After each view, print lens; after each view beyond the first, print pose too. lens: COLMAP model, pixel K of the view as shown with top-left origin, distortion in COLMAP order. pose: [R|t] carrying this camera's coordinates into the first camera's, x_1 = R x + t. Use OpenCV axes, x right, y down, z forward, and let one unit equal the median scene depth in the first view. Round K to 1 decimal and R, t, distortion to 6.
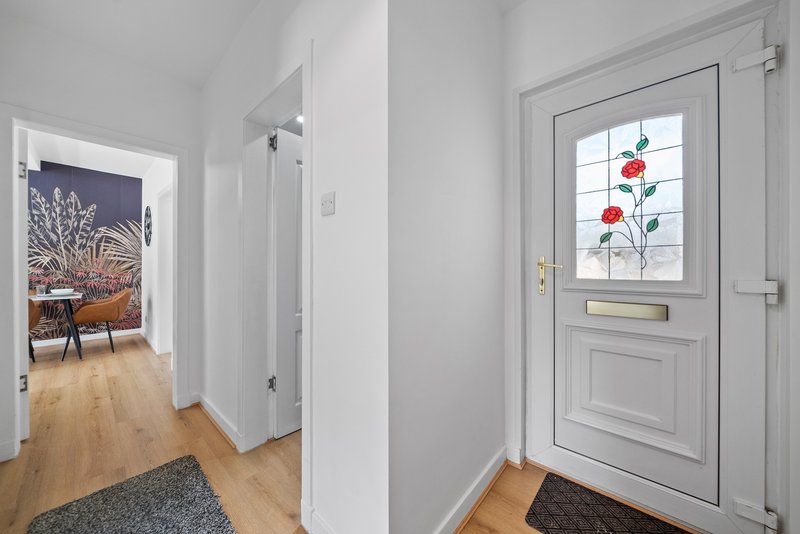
lens RADIAL K [[284.3, 0, 400.2], [0, 284.3, 266.3], [0, 0, 1]] dist [-0.002355, -0.000068]
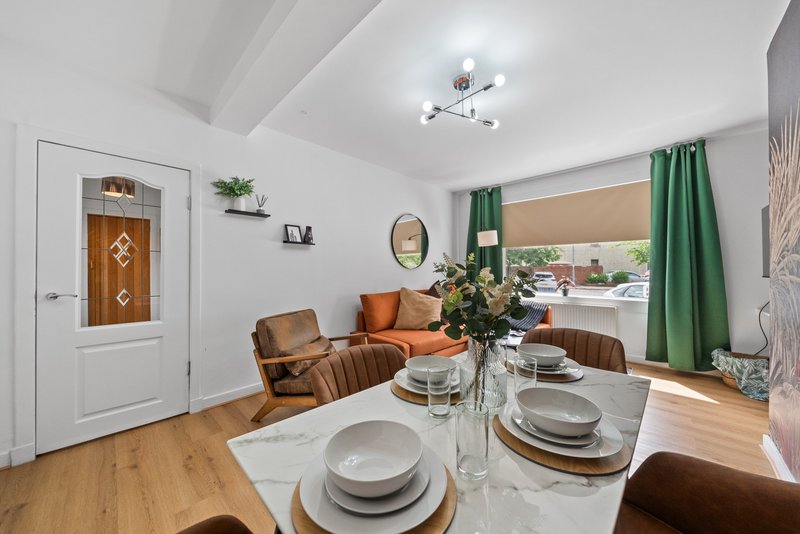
lens RADIAL K [[284.3, 0, 400.2], [0, 284.3, 266.3], [0, 0, 1]] dist [-0.002355, -0.000068]
pose [[-0.999031, 0.001126, 0.044006, -1.765667], [0.000892, 0.999985, -0.005334, -0.025179], [-0.044012, -0.005290, -0.999017, 1.680669]]
